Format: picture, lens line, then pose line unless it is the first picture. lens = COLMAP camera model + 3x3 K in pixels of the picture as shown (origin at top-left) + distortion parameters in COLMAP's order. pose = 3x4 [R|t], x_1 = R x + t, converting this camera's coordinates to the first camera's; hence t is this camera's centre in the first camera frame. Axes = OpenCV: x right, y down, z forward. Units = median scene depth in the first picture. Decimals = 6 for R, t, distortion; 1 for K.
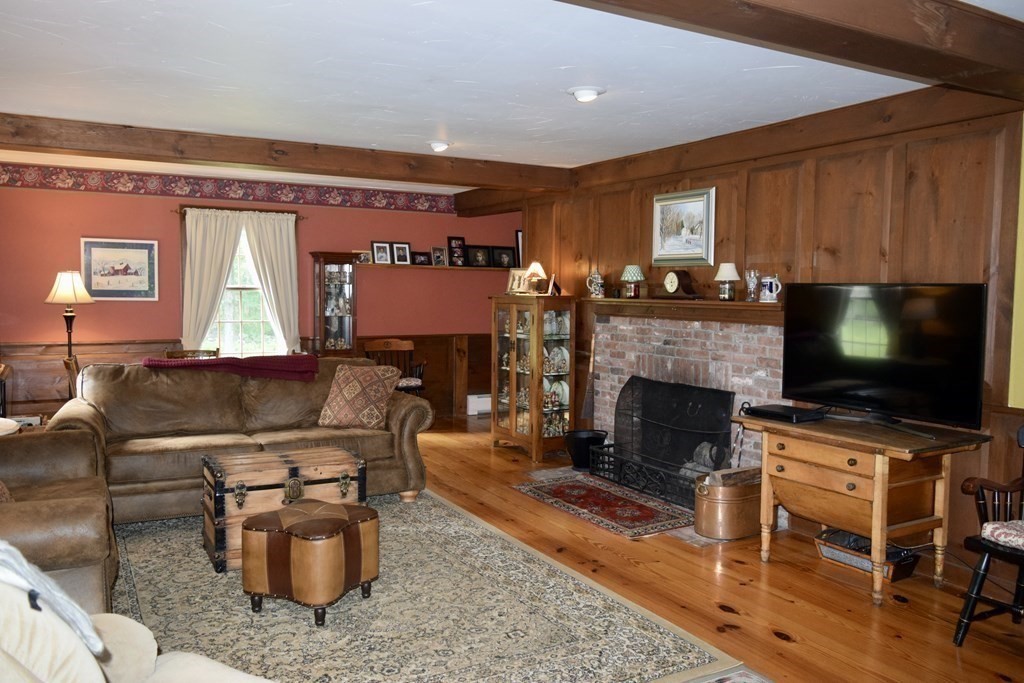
lens RADIAL K [[792.2, 0, 513.4], [0, 792.2, 337.0], [0, 0, 1]] dist [-0.012959, -0.005297]
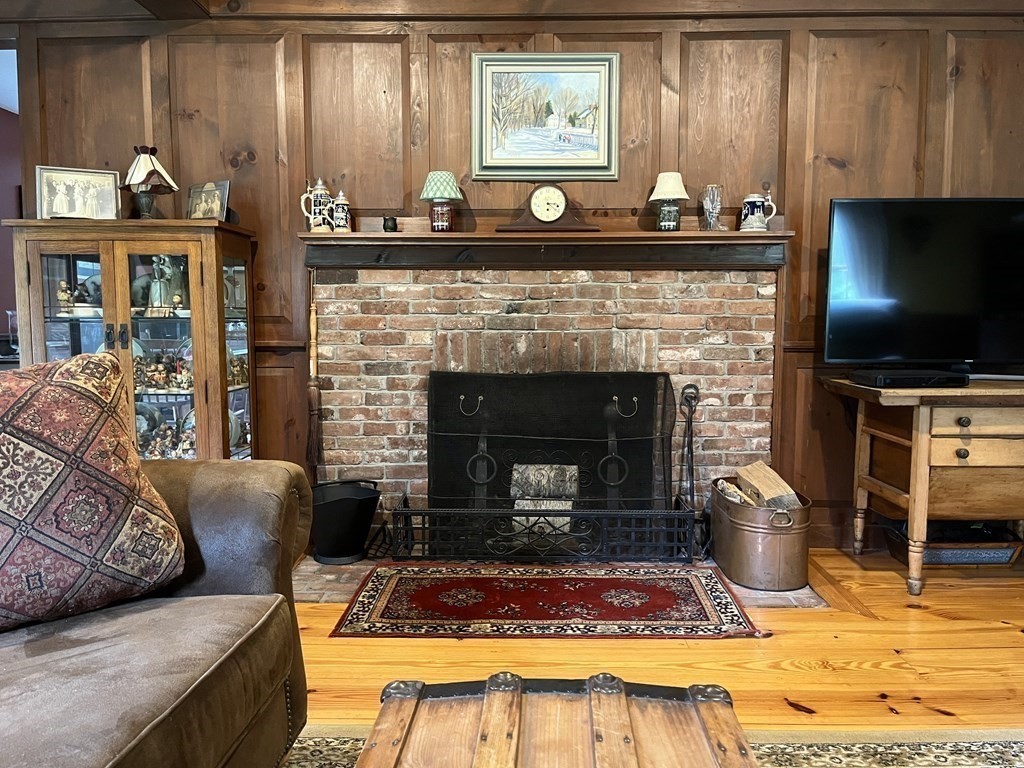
lens RADIAL K [[770.5, 0, 512.7], [0, 770.5, 394.9], [0, 0, 1]] dist [0.029366, -0.018204]
pose [[0.510225, -0.092946, 0.855004, -0.326553], [0.058023, 0.995598, 0.073604, 0.030445], [-0.858081, 0.012055, 0.513372, 0.724293]]
